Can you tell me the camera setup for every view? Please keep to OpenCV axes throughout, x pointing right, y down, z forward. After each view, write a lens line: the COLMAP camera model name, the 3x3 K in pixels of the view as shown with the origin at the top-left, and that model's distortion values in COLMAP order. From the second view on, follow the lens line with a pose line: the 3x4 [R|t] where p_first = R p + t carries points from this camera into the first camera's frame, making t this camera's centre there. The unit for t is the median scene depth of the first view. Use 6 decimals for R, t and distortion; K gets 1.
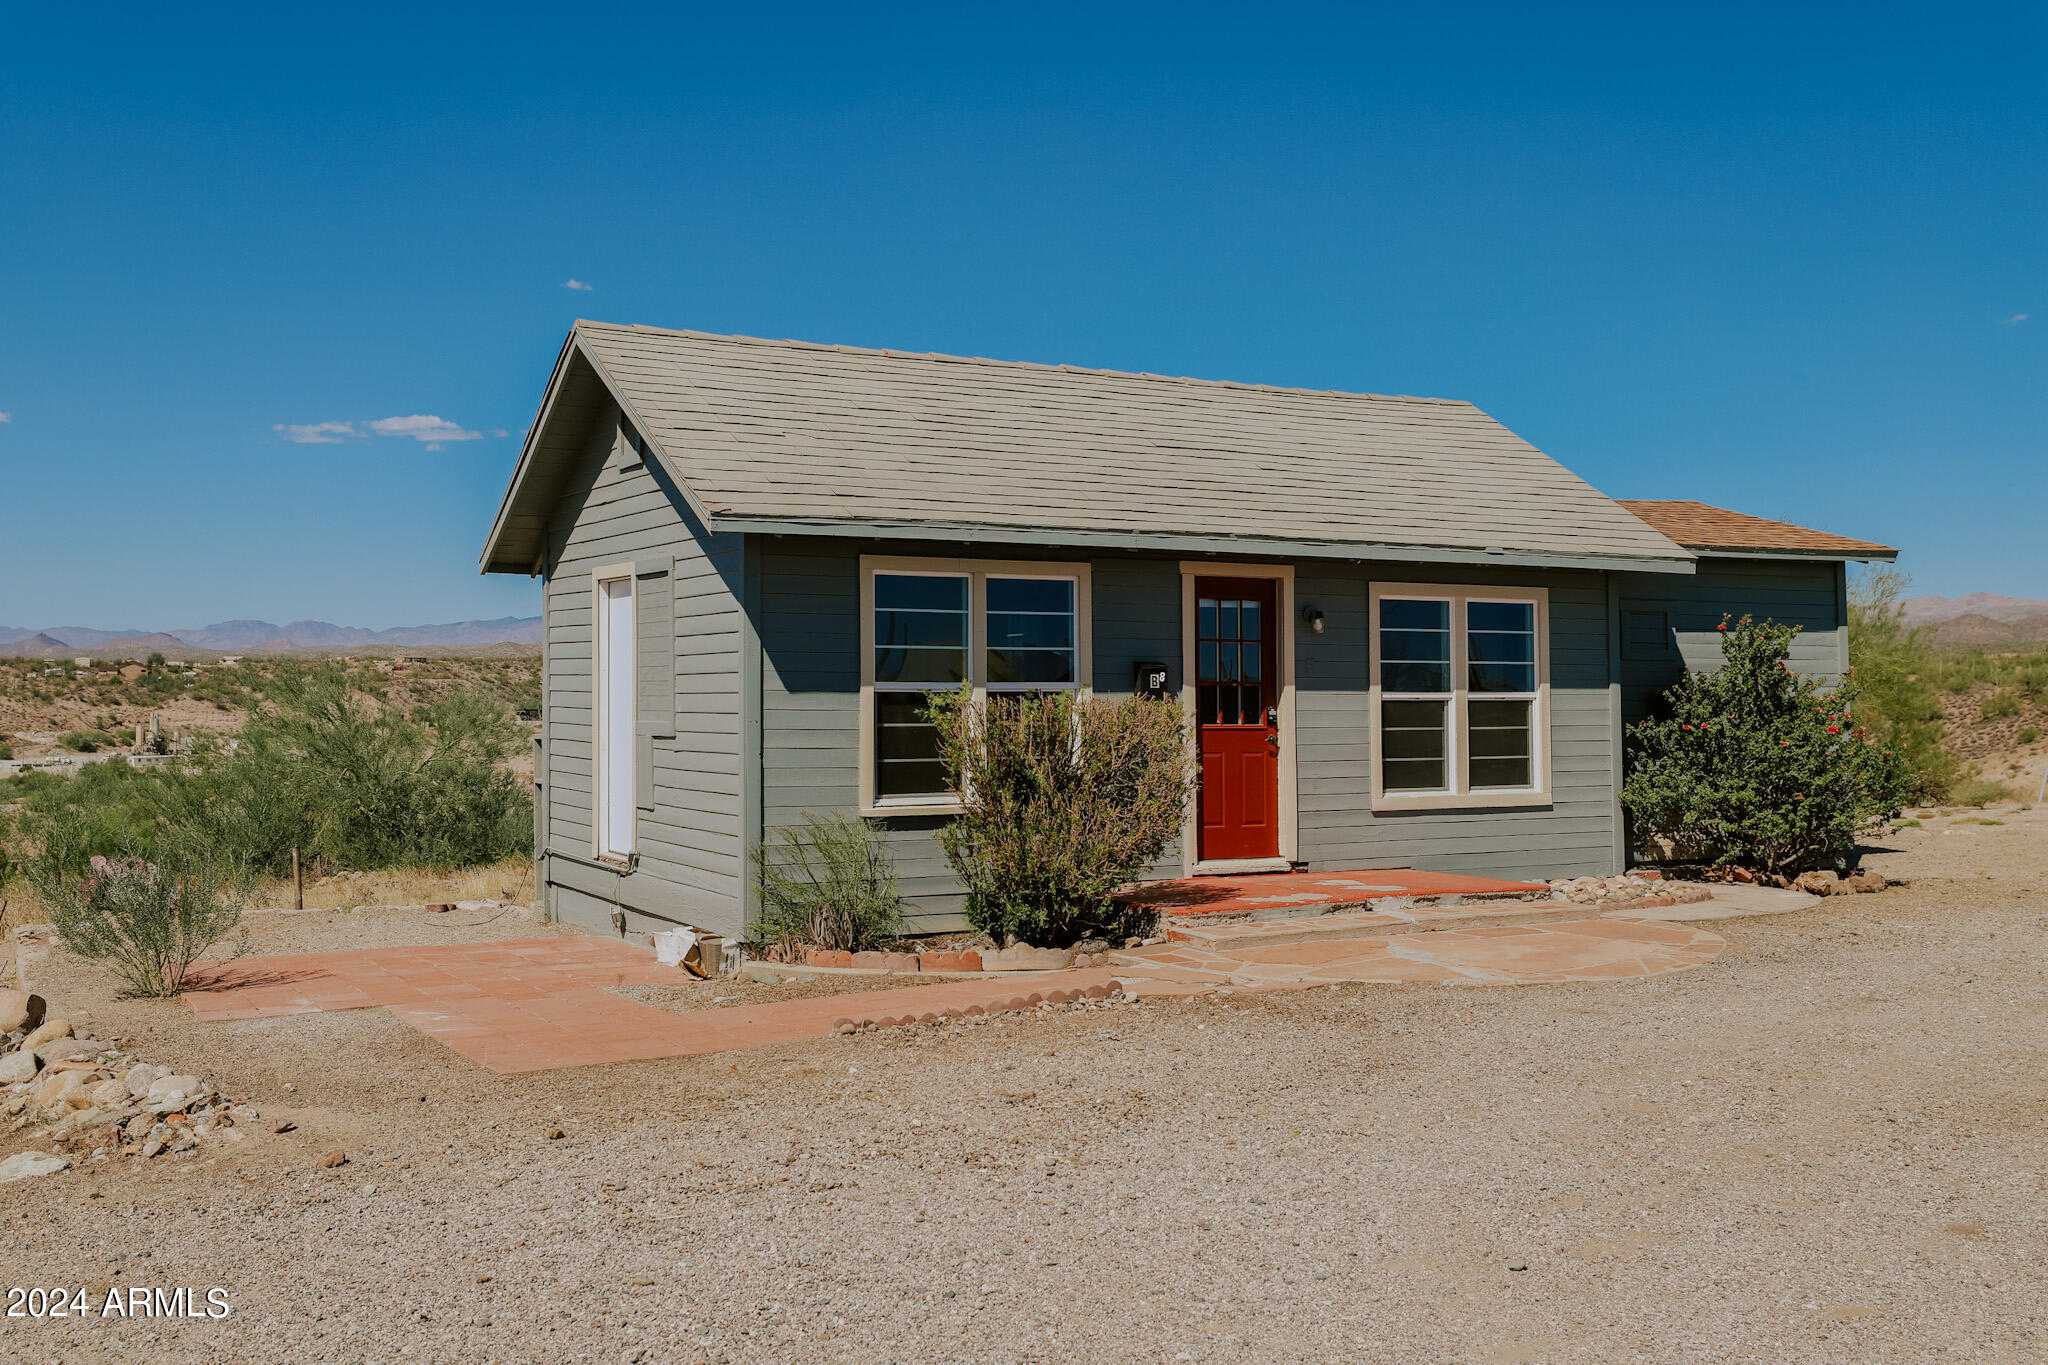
lens RADIAL K [[1978.9, 0, 1024.0], [0, 1978.9, 682.5], [0, 0, 1]] dist [0.040666, 0.008342]
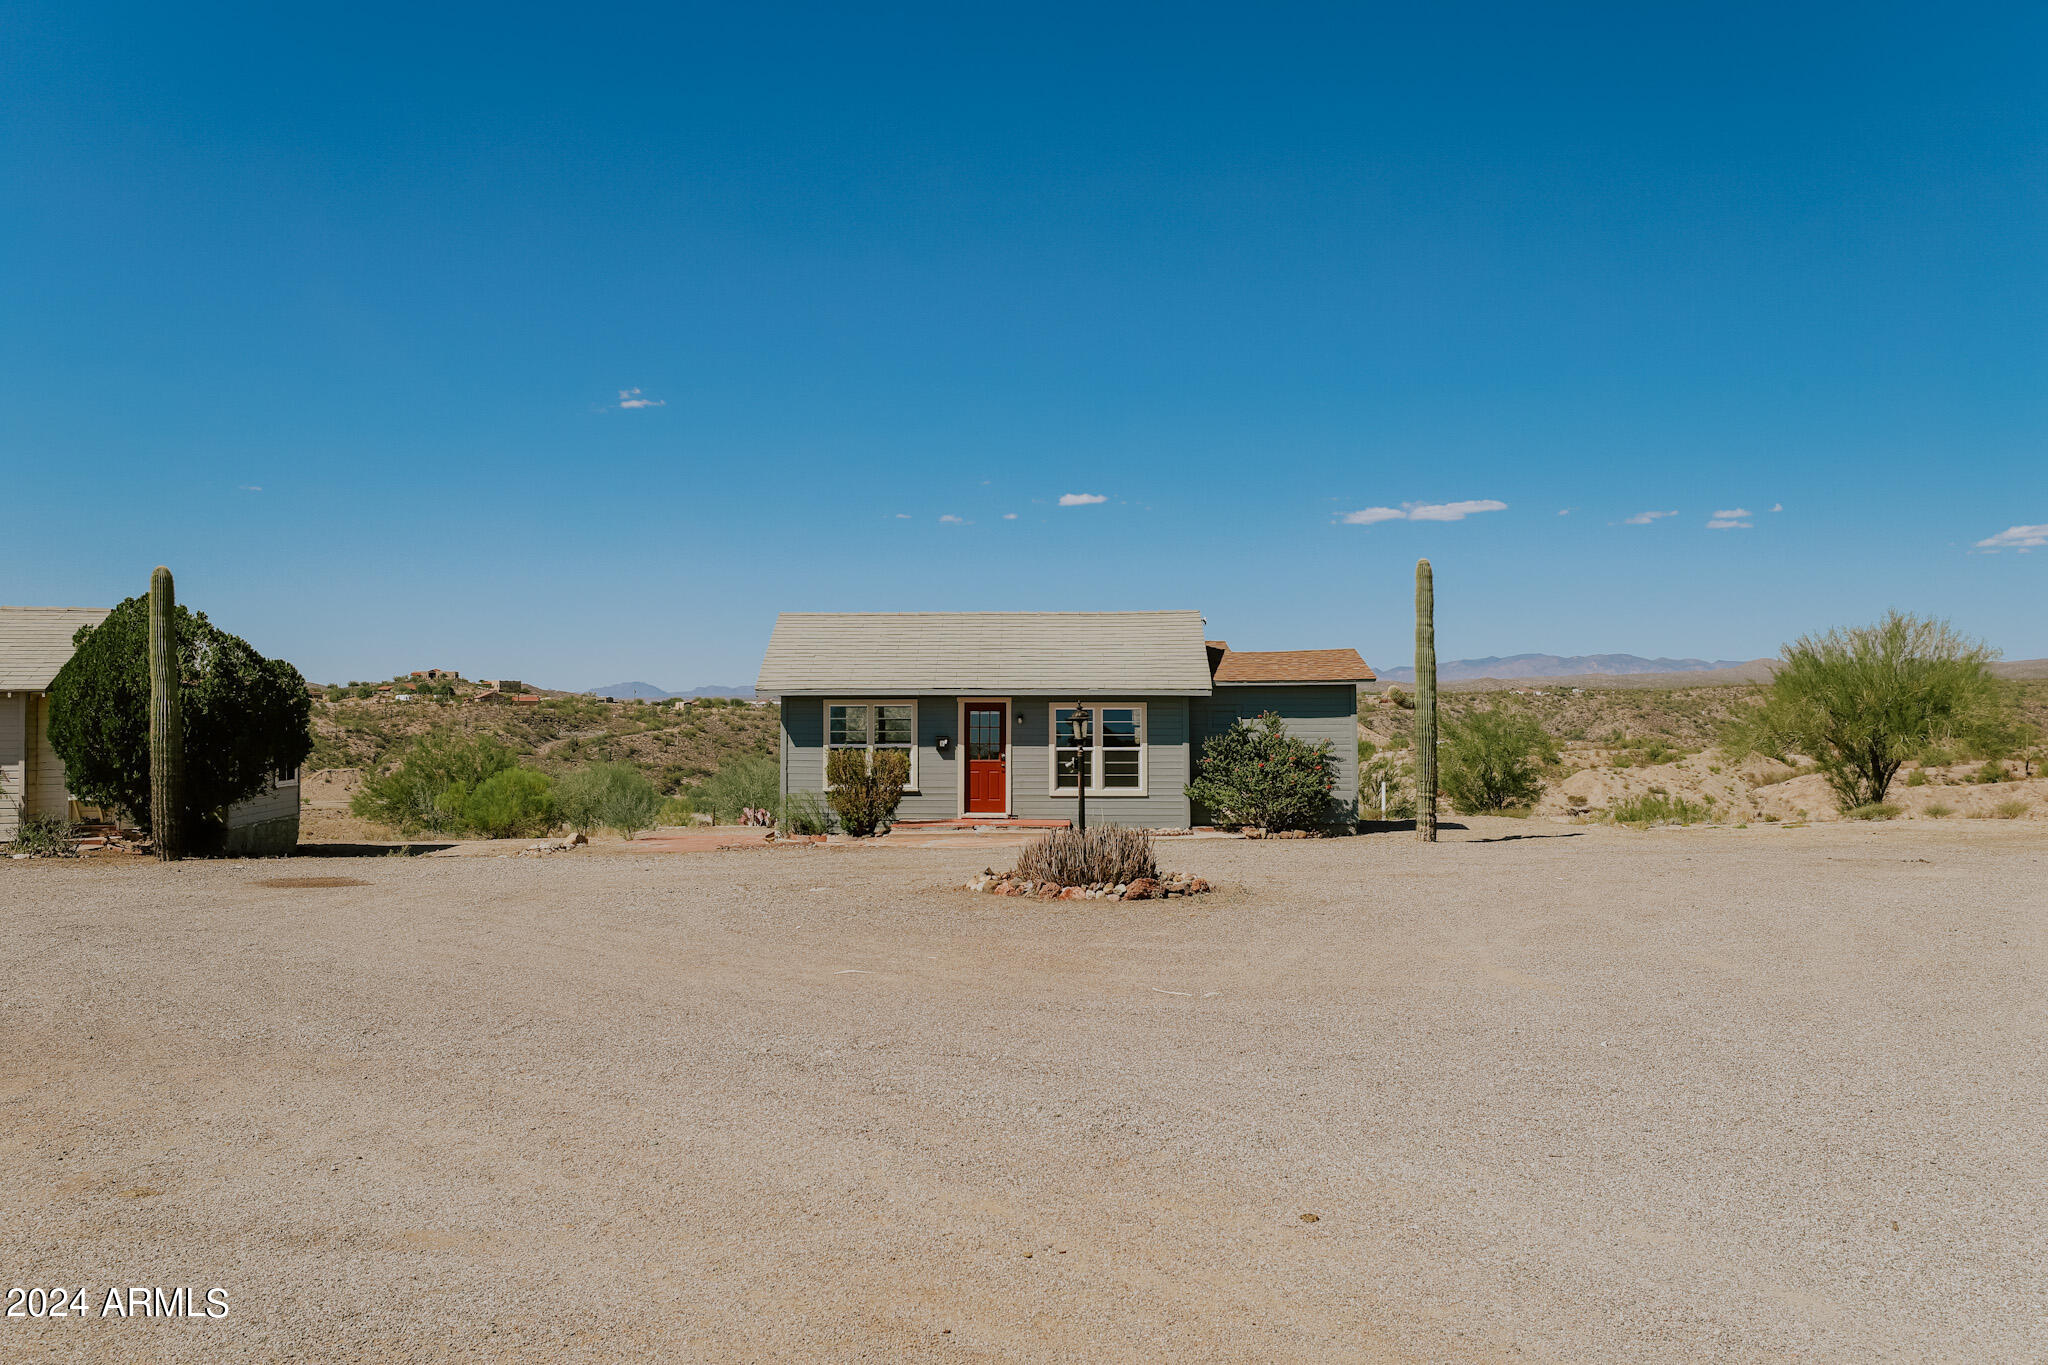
lens RADIAL K [[1657.8, 0, 1024.0], [0, 1657.8, 682.5], [0, 0, 1]] dist [0.001189, 0.005446]
pose [[0.861462, -0.012283, -0.507674, 1.205725], [0.003363, 0.999824, -0.018483, -0.038090], [0.507811, 0.014215, 0.861351, -0.798524]]
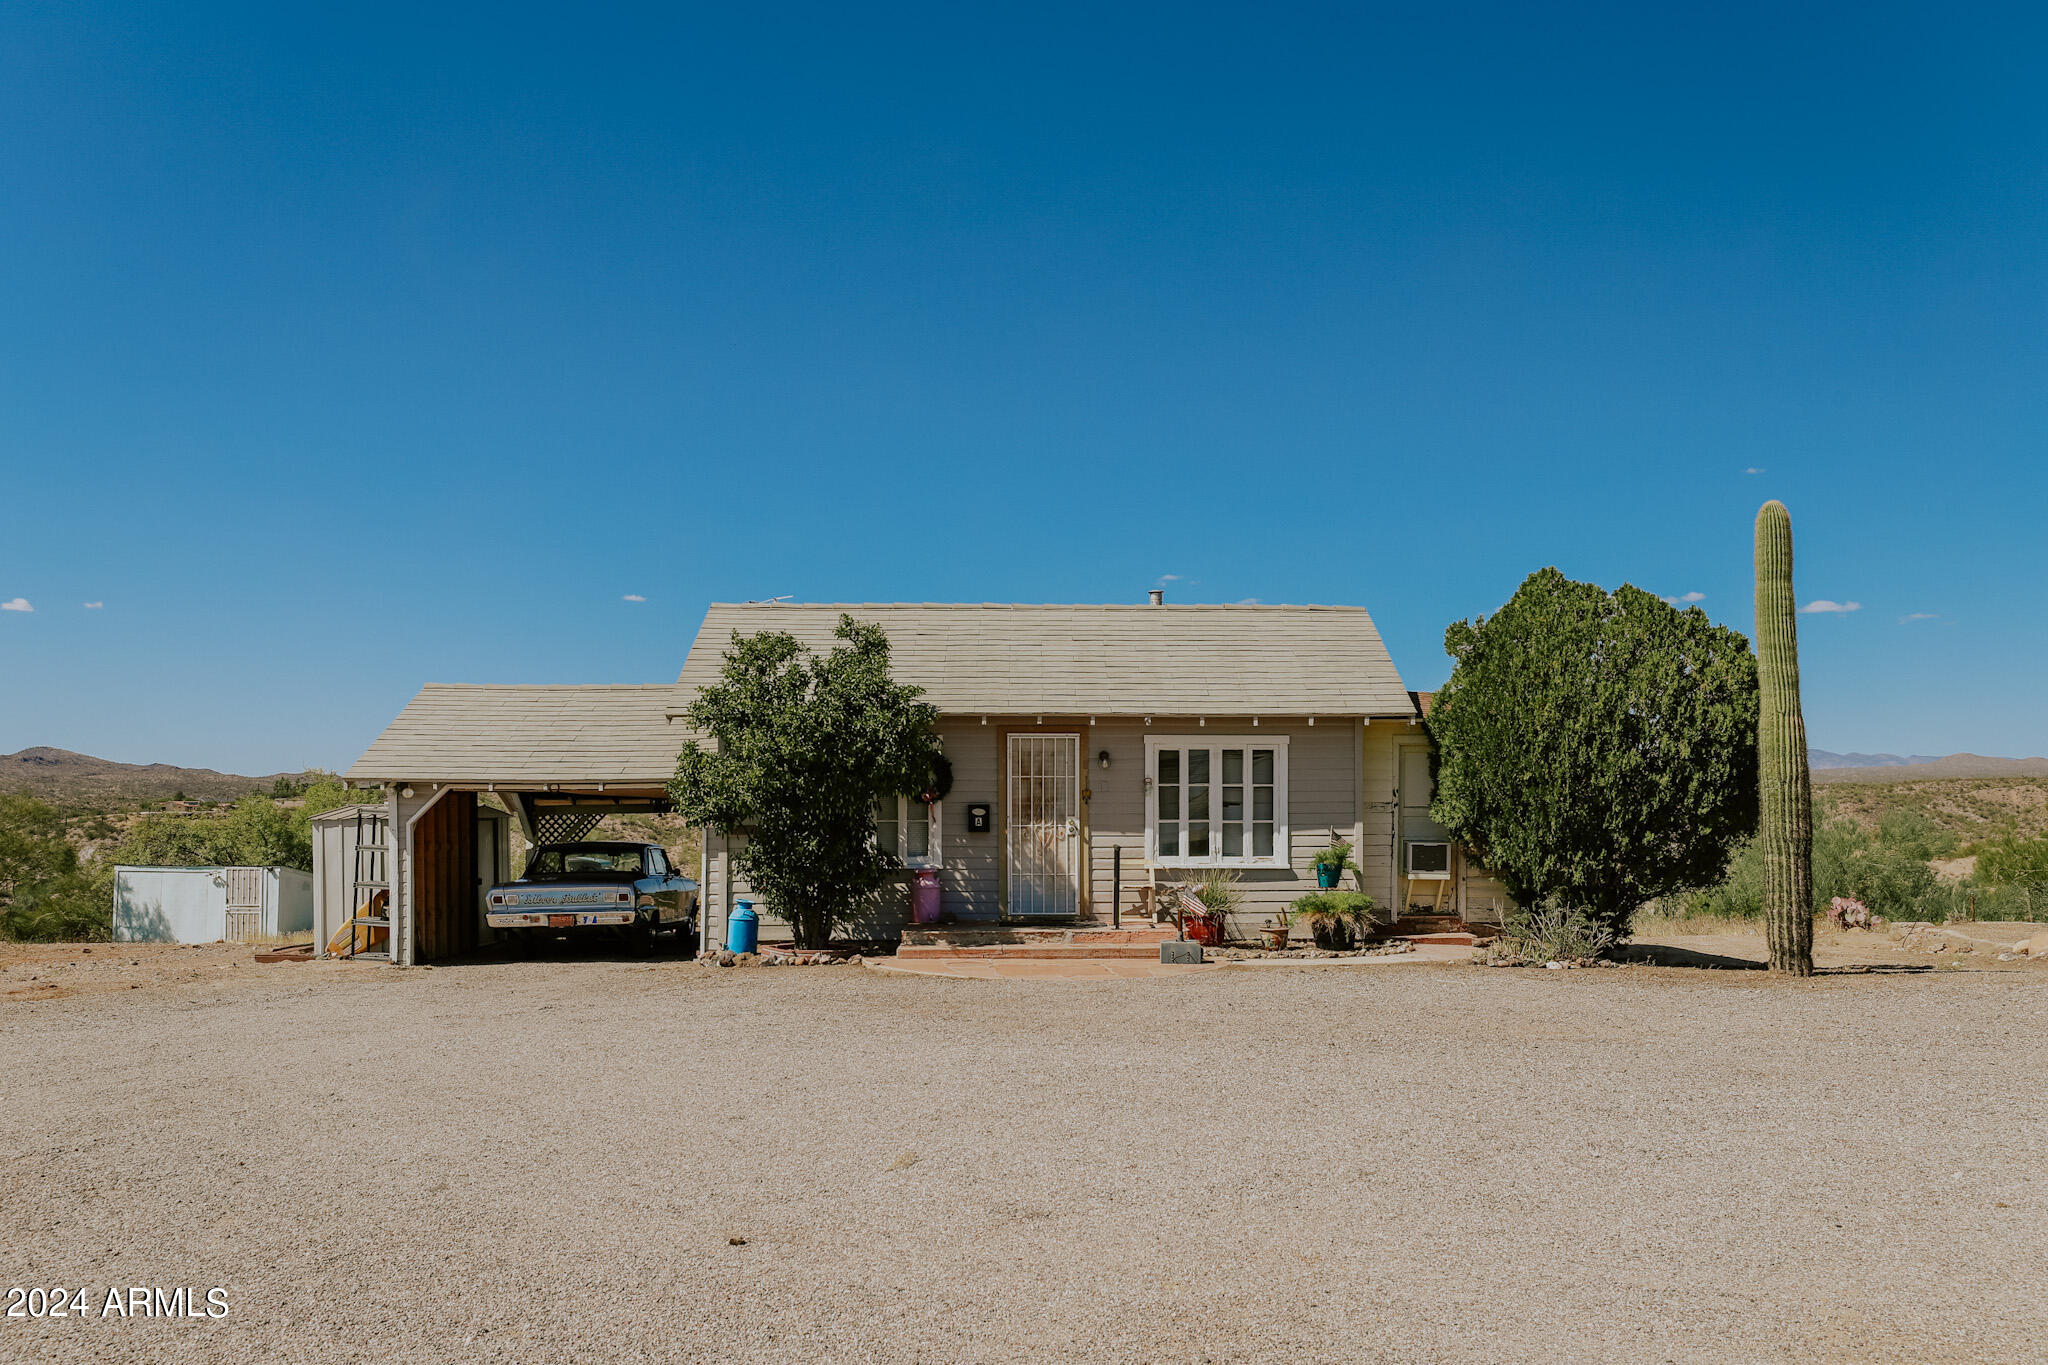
lens RADIAL K [[1590.8, 0, 1027.6], [0, 1590.8, 851.4], [0, 0, 1]] dist [0.000185, 0.000042]
pose [[0.800884, 0.012705, -0.598685, -0.258517], [0.003849, 0.999645, 0.026363, 0.003491], [0.598807, -0.023418, 0.800551, -0.874336]]
